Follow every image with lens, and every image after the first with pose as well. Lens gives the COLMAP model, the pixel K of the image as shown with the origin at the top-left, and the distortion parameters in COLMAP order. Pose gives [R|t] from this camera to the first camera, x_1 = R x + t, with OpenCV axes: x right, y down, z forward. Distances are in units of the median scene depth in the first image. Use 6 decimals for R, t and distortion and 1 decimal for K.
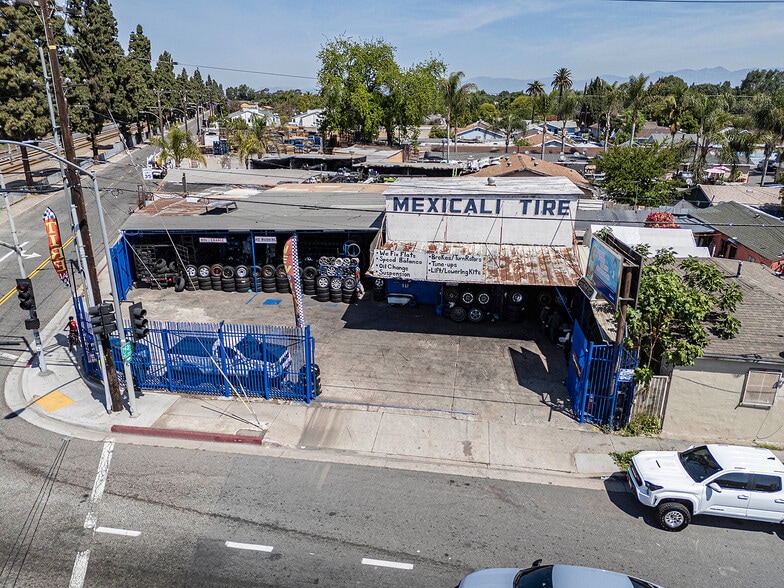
lens RADIAL K [[570.4, 0, 393.4], [0, 570.4, 294.9], [0, 0, 1]] dist [0.091956, -0.104055]
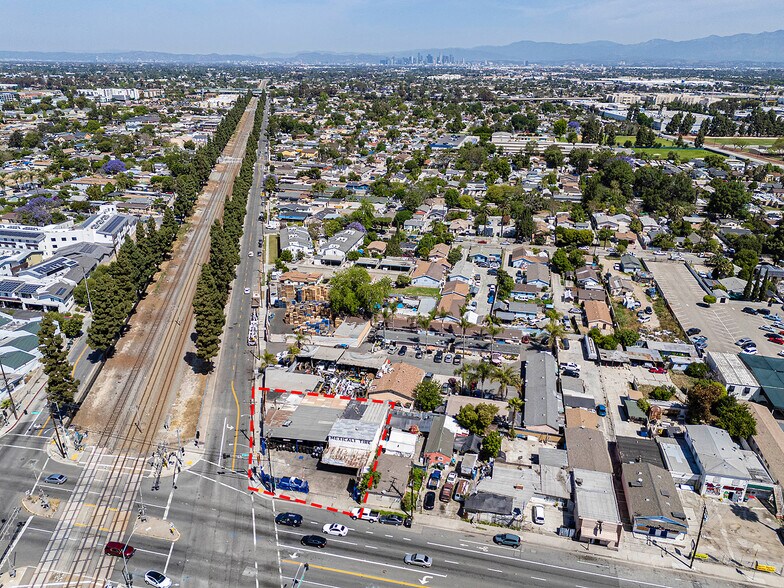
lens RADIAL K [[570.4, 0, 393.4], [0, 570.4, 294.9], [0, 0, 1]] dist [0.091956, -0.104055]
pose [[0.998028, 0.034307, -0.052573, 0.656977], [-0.031530, 0.998109, 0.052764, -1.468008], [0.054284, -0.051002, 0.997222, -3.154780]]
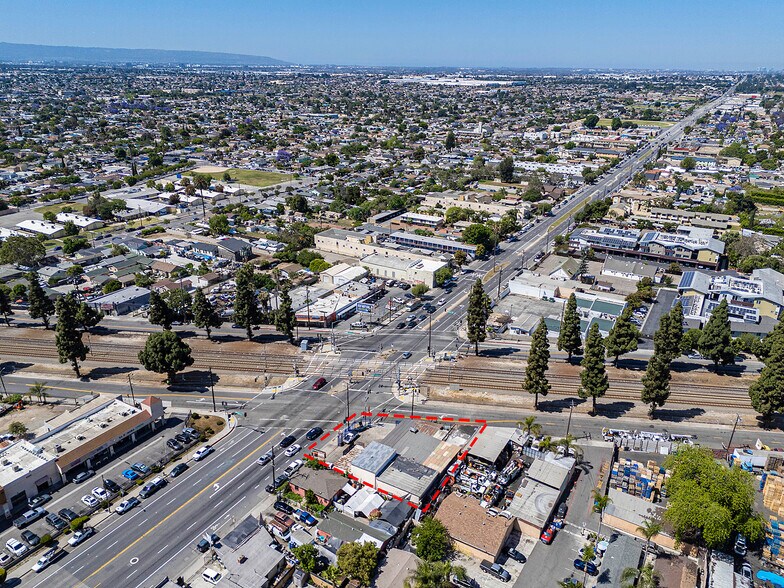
lens RADIAL K [[570.4, 0, 393.4], [0, 570.4, 294.9], [0, 0, 1]] dist [0.091956, -0.104055]
pose [[-0.361539, 0.345326, -0.866048, 3.676186], [-0.312811, 0.830114, 0.461584, -3.482214], [0.878316, 0.437790, -0.192096, 1.567580]]
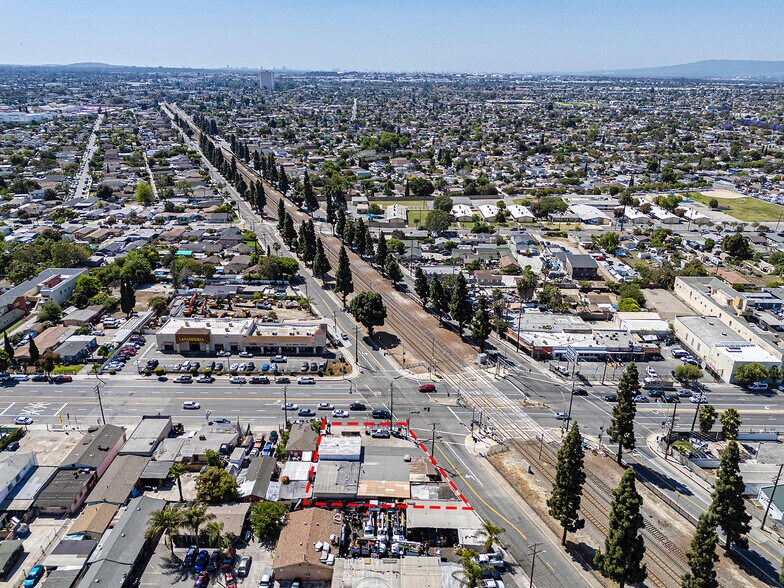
lens RADIAL K [[570.4, 0, 393.4], [0, 570.4, 294.9], [0, 0, 1]] dist [0.091956, -0.104055]
pose [[-0.987424, 0.049765, -0.150056, 0.385055], [-0.058937, 0.764866, 0.641488, -4.318943], [0.146696, 0.642265, -0.752314, 4.000560]]
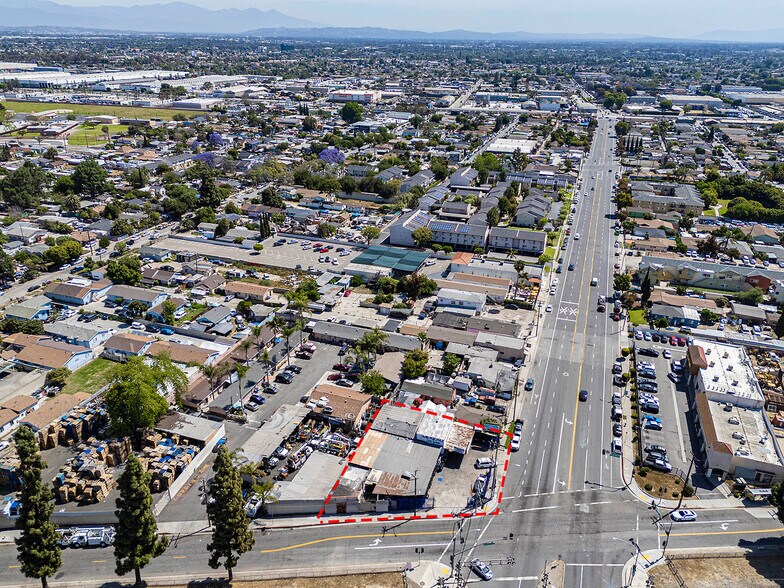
lens RADIAL K [[570.4, 0, 393.4], [0, 570.4, 294.9], [0, 0, 1]] dist [0.091956, -0.104055]
pose [[0.178255, -0.397081, 0.900306, -3.687880], [0.302636, 0.892735, 0.333821, -2.817586], [-0.936289, 0.212959, 0.279306, -0.097405]]
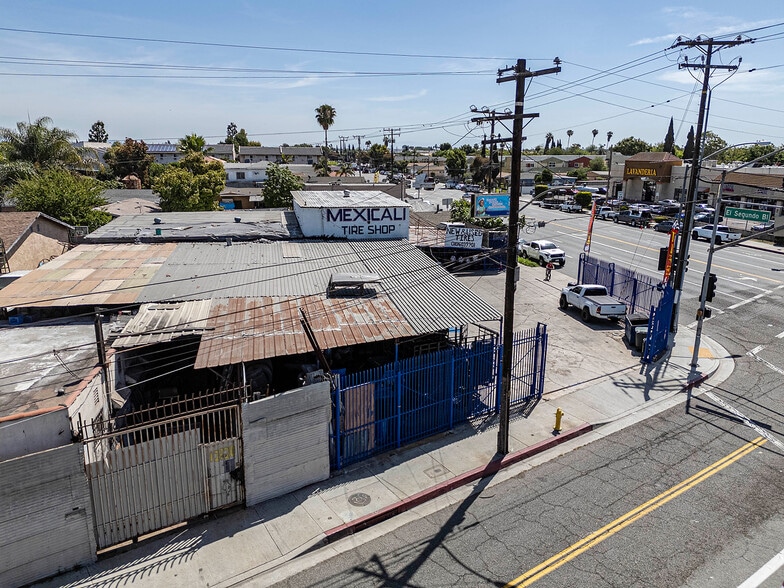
lens RADIAL K [[570.4, 0, 393.4], [0, 570.4, 294.9], [0, 0, 1]] dist [0.091956, -0.104055]
pose [[-0.353692, -0.225230, 0.907840, -1.121072], [0.299902, 0.892028, 0.338148, -0.425921], [-0.885980, 0.391864, -0.247956, 1.427315]]
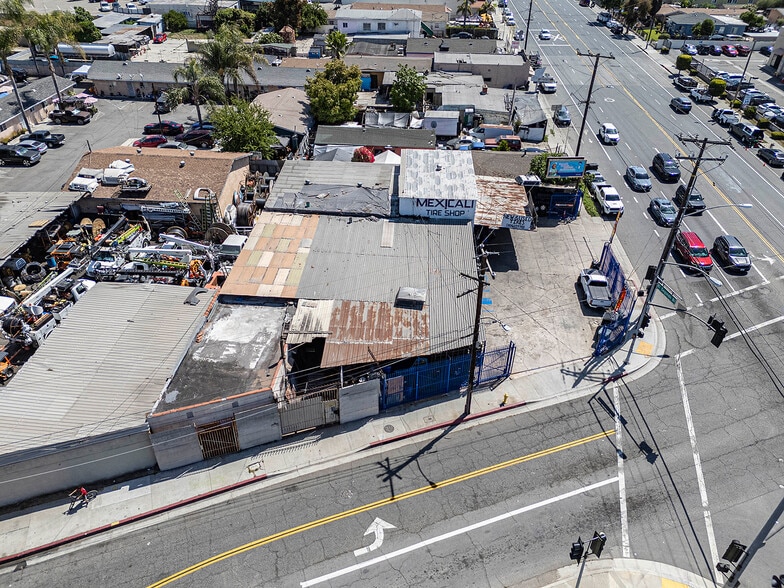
lens RADIAL K [[570.4, 0, 393.4], [0, 570.4, 294.9], [0, 0, 1]] dist [0.091956, -0.104055]
pose [[-0.100839, -0.574763, 0.812083, -1.480231], [0.307541, 0.758260, 0.574857, -0.988076], [-0.946176, 0.307717, 0.100302, 1.177108]]
